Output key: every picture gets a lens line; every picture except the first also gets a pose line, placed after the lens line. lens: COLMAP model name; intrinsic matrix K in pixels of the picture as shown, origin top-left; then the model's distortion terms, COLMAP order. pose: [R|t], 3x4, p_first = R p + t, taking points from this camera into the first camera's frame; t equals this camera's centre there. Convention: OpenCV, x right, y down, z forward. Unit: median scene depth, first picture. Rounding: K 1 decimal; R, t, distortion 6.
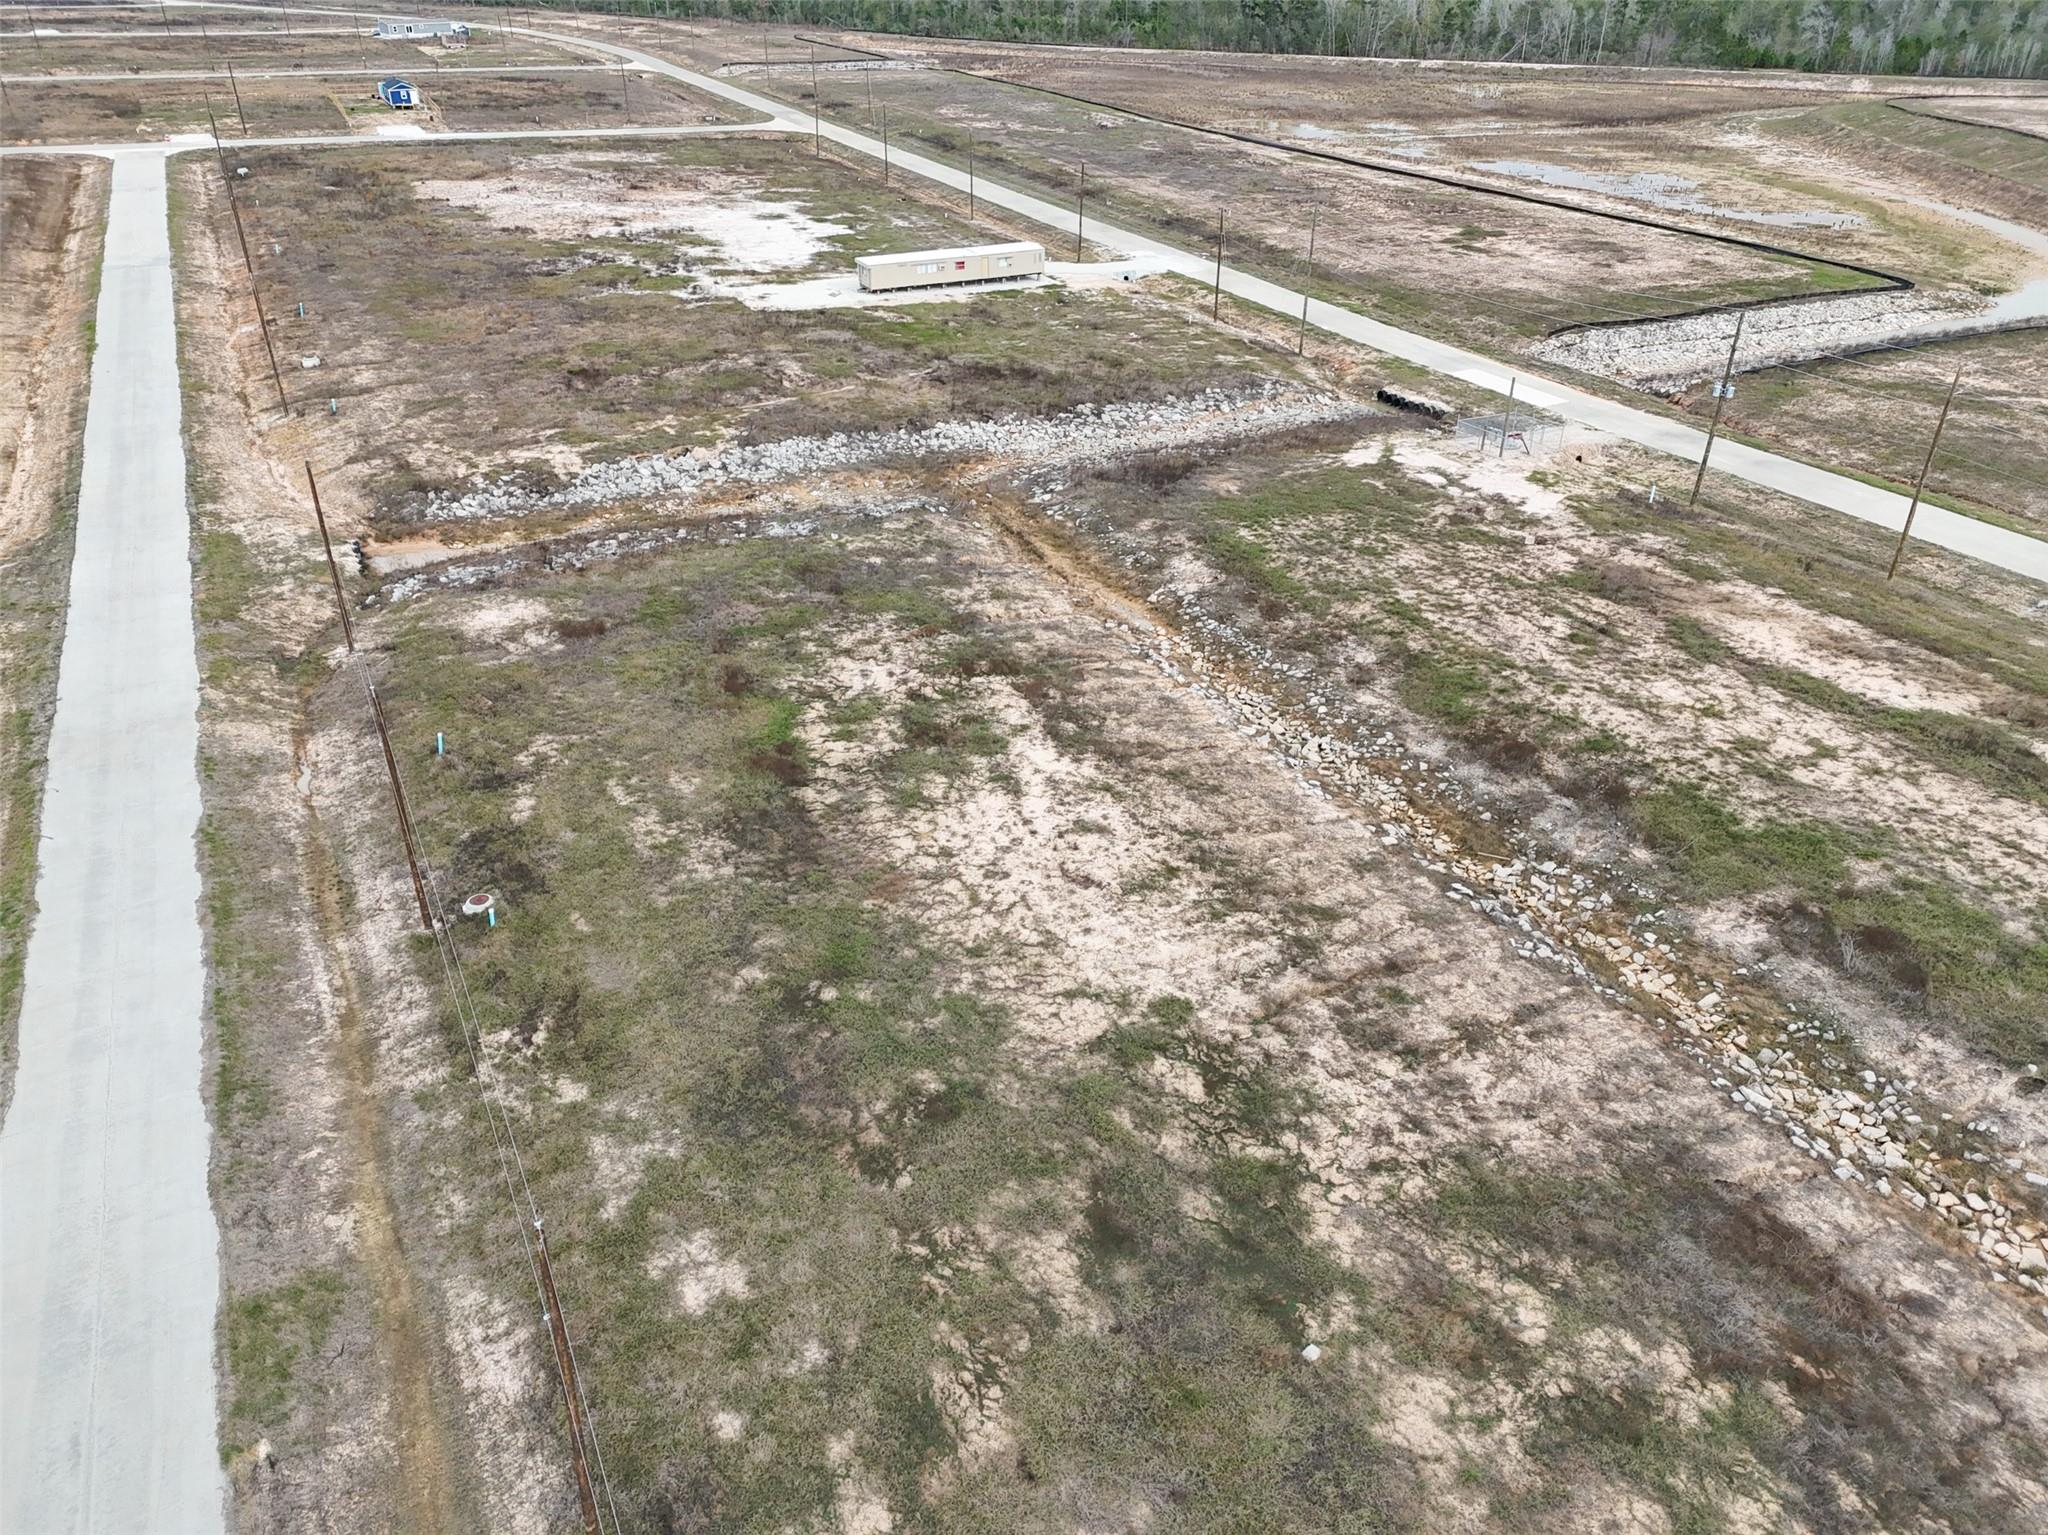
lens RADIAL K [[1493.7, 0, 1032.2], [0, 1493.7, 762.5], [0, 0, 1]] dist [0.090141, -0.084441]
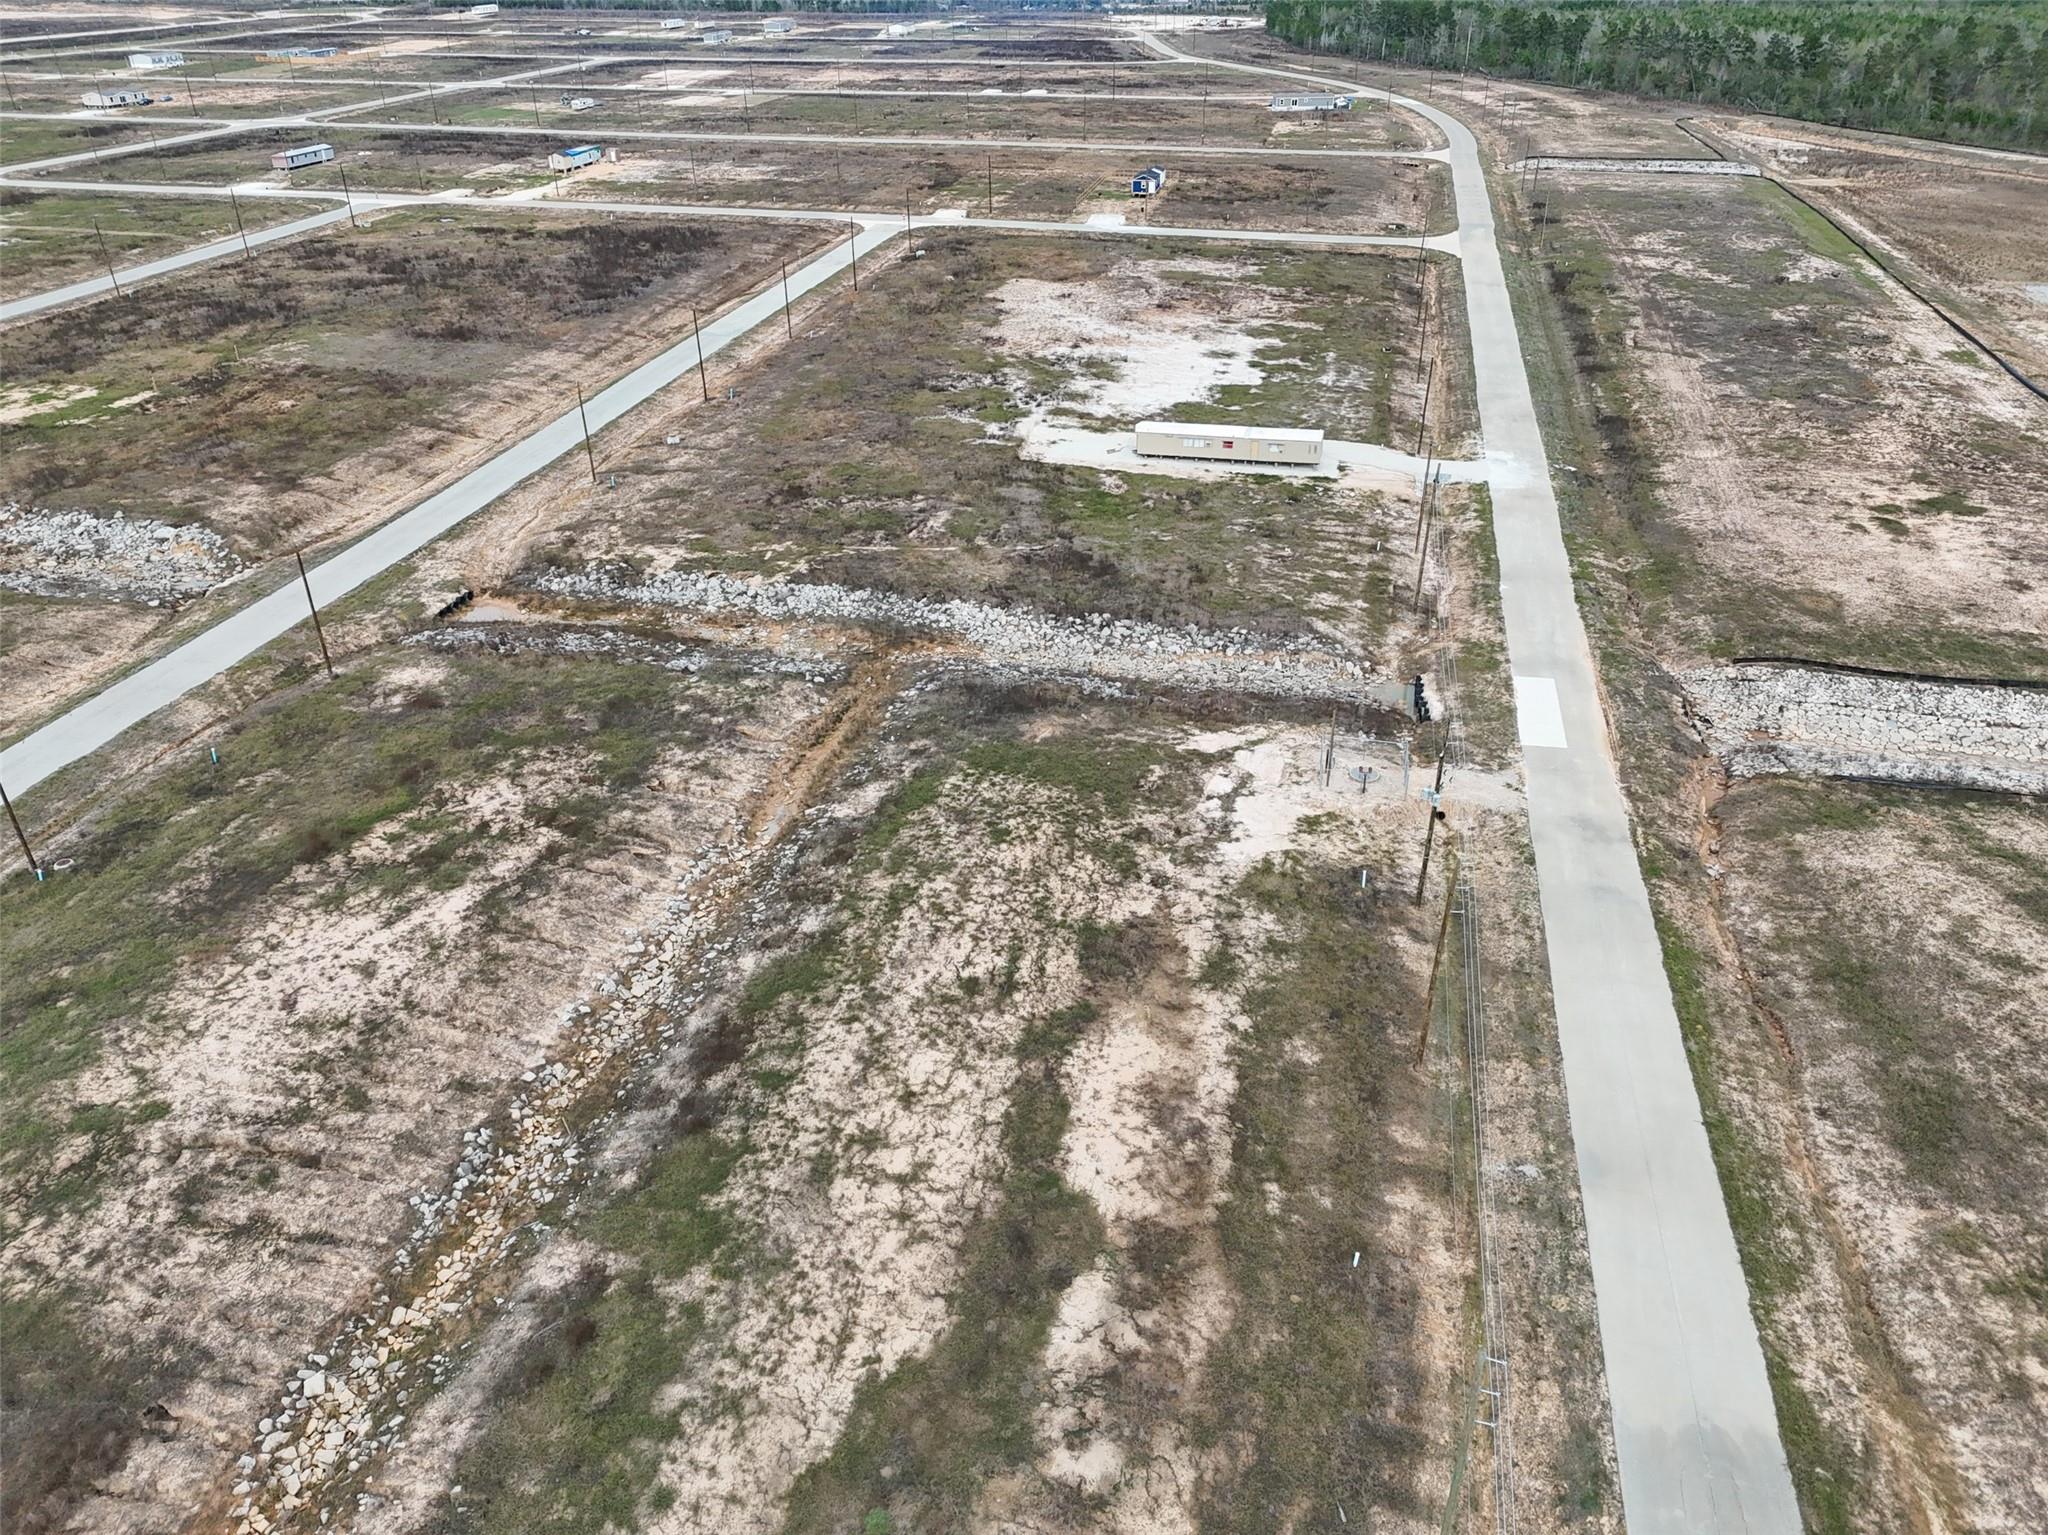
lens RADIAL K [[1493.7, 0, 1032.2], [0, 1493.7, 762.5], [0, 0, 1]] dist [0.090141, -0.084441]
pose [[0.776600, 0.299829, -0.554072, 0.966644], [-0.302564, 0.948925, 0.089419, -0.347843], [0.552583, 0.098199, 0.827653, 0.189903]]
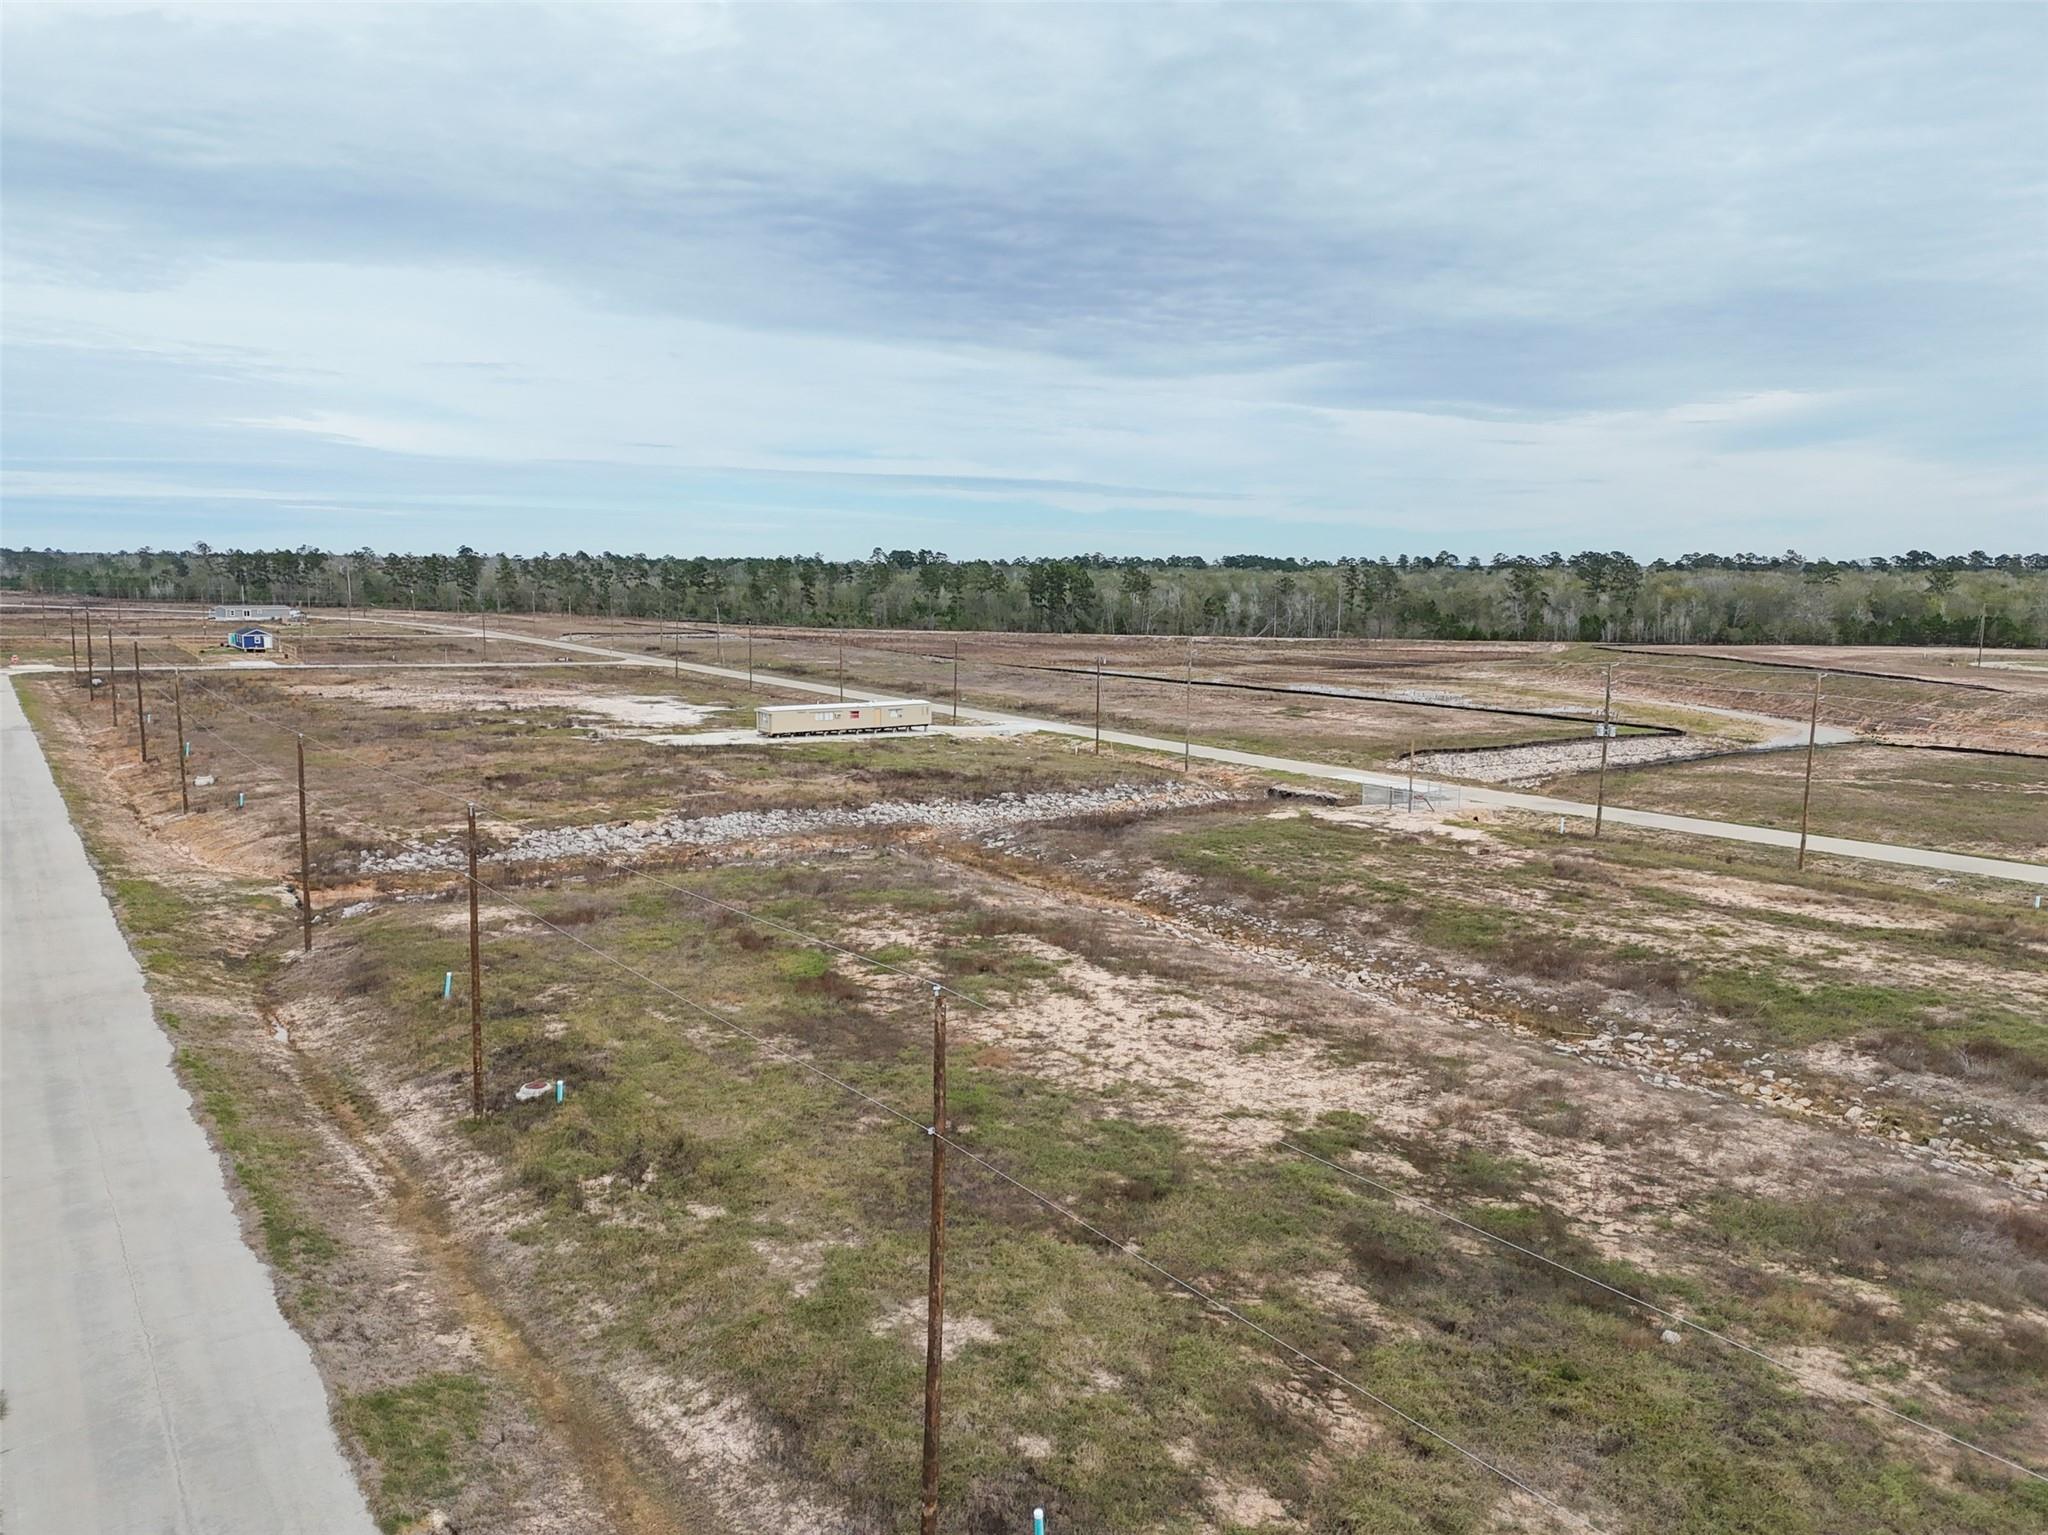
lens RADIAL K [[1493.7, 0, 1032.2], [0, 1493.7, 762.5], [0, 0, 1]] dist [0.090141, -0.084441]
pose [[0.988616, -0.013554, 0.149851, -0.163678], [0.069363, 0.924850, -0.373954, 0.207582], [-0.133521, 0.380091, 0.915261, 0.065703]]
